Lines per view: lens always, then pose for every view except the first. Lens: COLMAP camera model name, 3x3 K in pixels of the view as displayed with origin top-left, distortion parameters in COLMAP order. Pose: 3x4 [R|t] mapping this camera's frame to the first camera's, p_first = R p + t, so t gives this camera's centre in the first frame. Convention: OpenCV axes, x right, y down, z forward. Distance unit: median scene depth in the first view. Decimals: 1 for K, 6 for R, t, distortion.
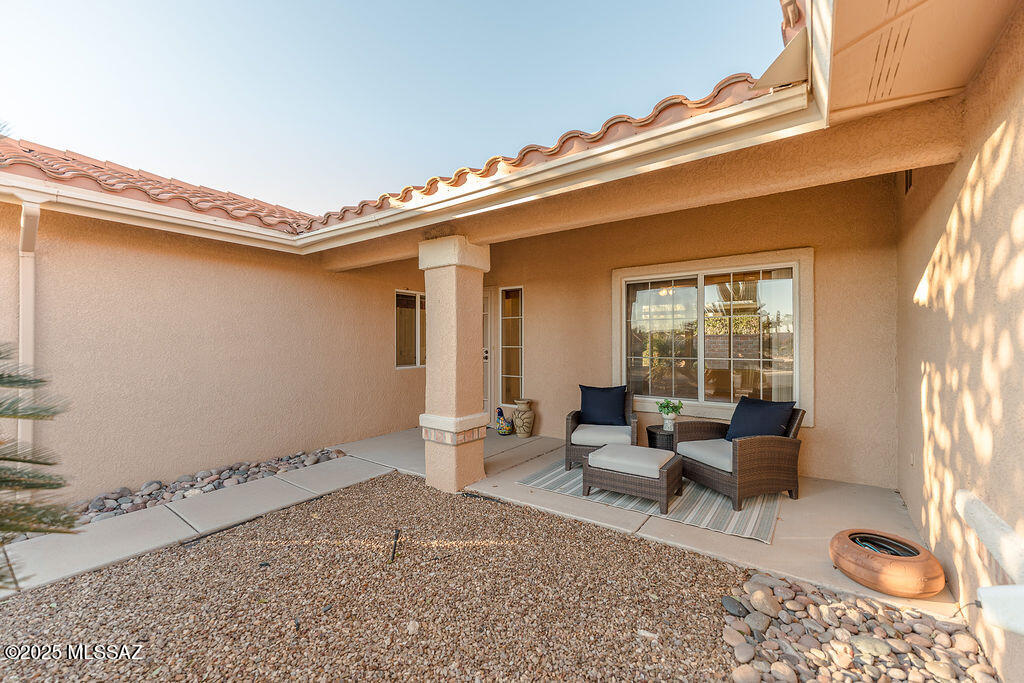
lens RADIAL K [[425.3, 0, 504.5], [0, 425.3, 337.0], [0, 0, 1]] dist [0.000522, -0.000738]
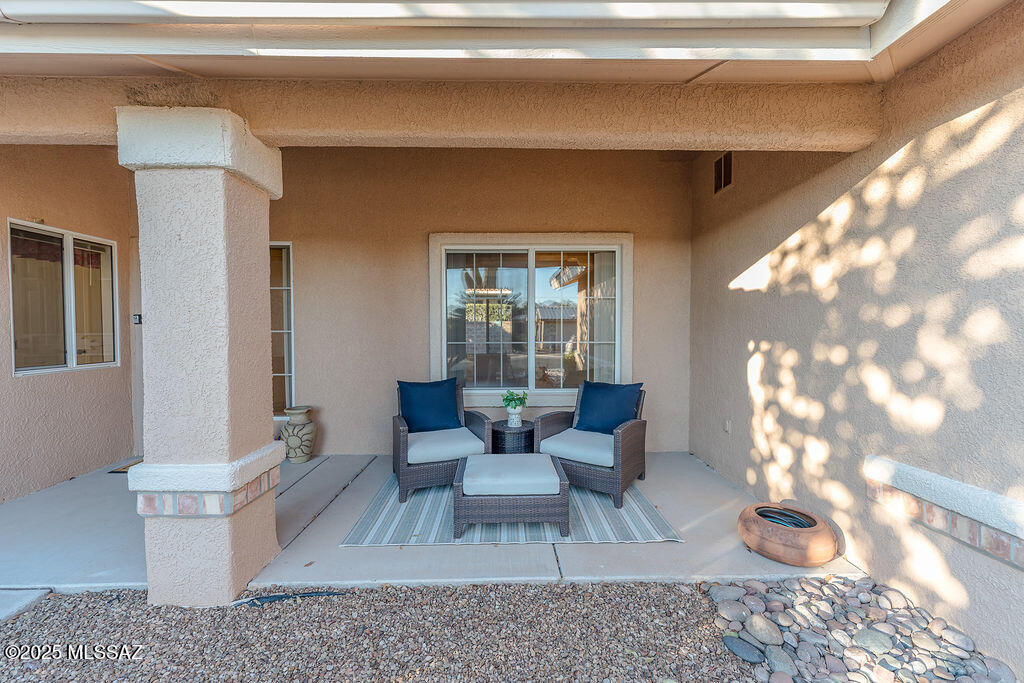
lens RADIAL K [[425.3, 0, 510.1], [0, 425.3, 340.2], [0, 0, 1]] dist [0.000522, -0.000738]
pose [[0.787515, -0.015465, 0.616101, -0.161369], [-0.007275, 0.999382, 0.034385, 0.017358], [-0.616253, -0.031561, 0.786916, 0.372225]]
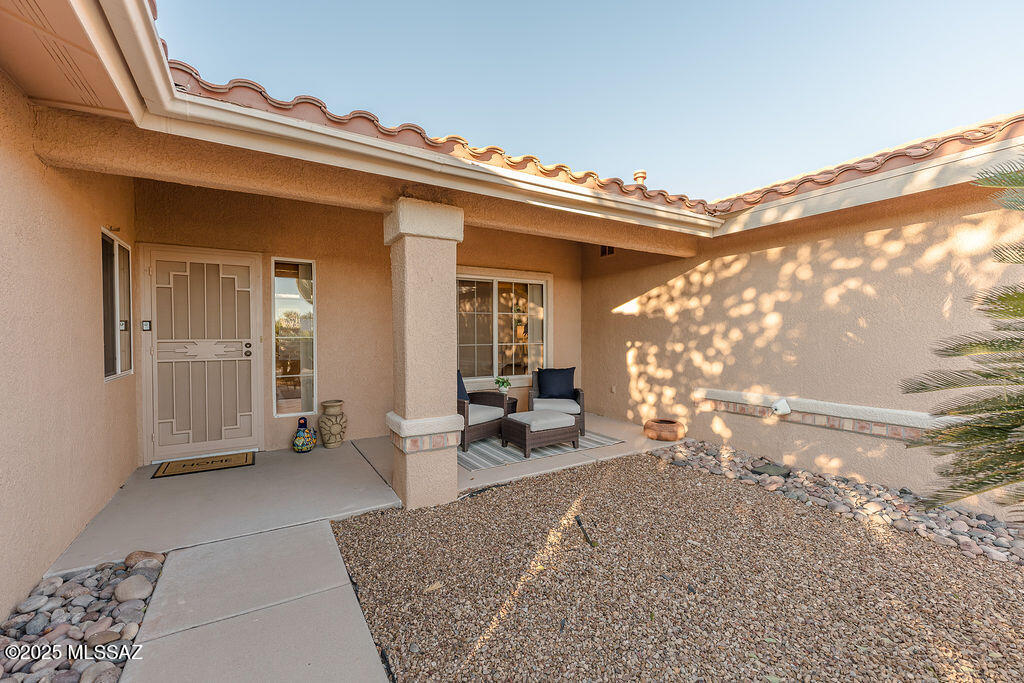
lens RADIAL K [[425.3, 0, 512.7], [0, 425.3, 341.7], [0, 0, 1]] dist [0.000522, -0.000738]
pose [[0.364159, -0.013339, 0.931241, -0.888029], [-0.011380, 0.999759, 0.018770, 0.019372], [-0.931267, -0.017433, 0.363920, 0.566445]]
